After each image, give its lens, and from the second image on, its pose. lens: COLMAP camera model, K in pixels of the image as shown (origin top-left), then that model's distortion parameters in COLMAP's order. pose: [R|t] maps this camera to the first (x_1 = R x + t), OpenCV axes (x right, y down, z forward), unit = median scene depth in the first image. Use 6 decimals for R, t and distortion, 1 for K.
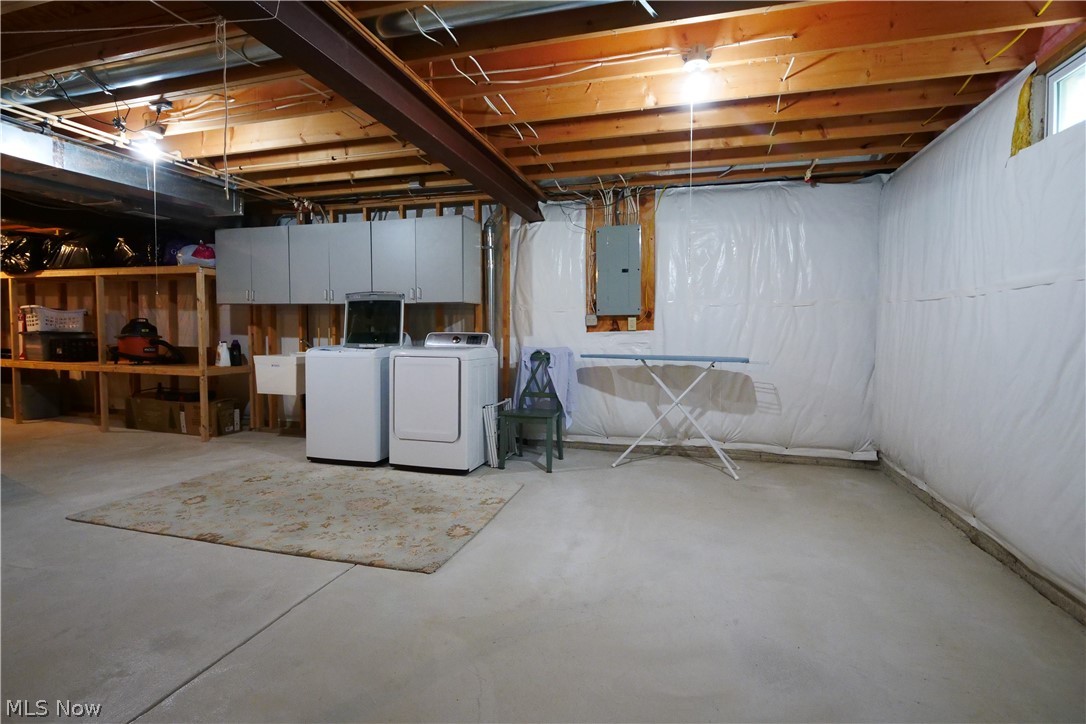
lens RADIAL K [[519.5, 0, 535.8], [0, 519.5, 351.4], [0, 0, 1]] dist [-0.014863, -0.000546]
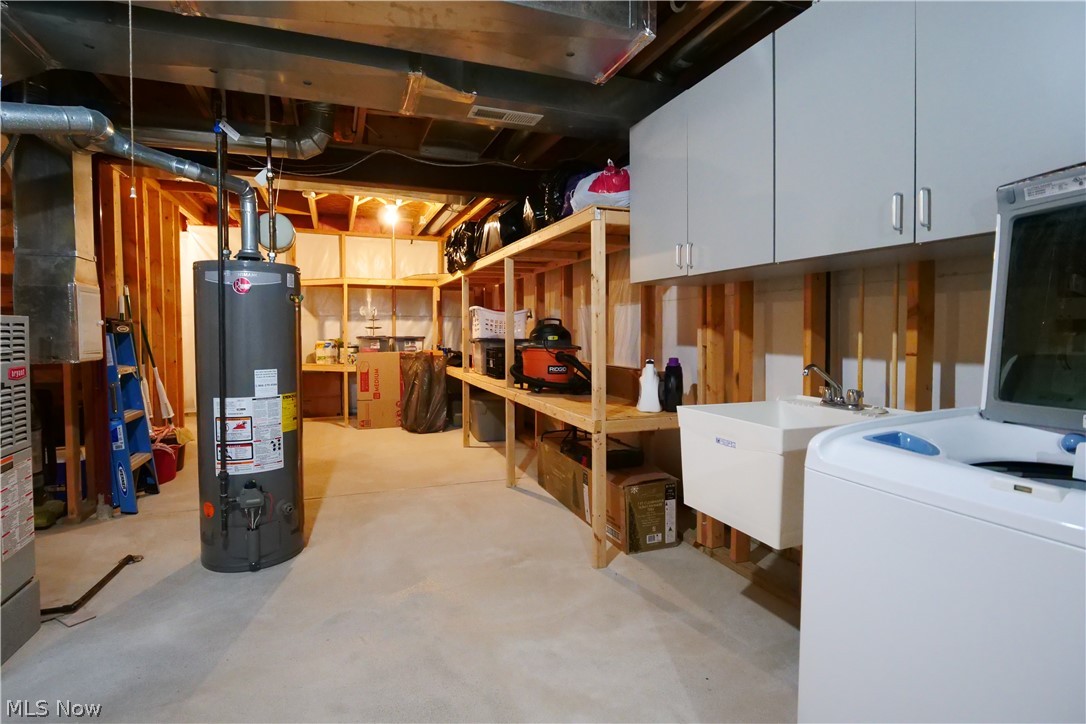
lens RADIAL K [[519.5, 0, 535.8], [0, 519.5, 351.4], [0, 0, 1]] dist [-0.014863, -0.000546]
pose [[0.590834, 0.023480, -0.806451, -0.267791], [-0.024839, 0.999632, 0.010907, -0.031014], [0.806410, 0.013587, 0.591200, 0.618995]]
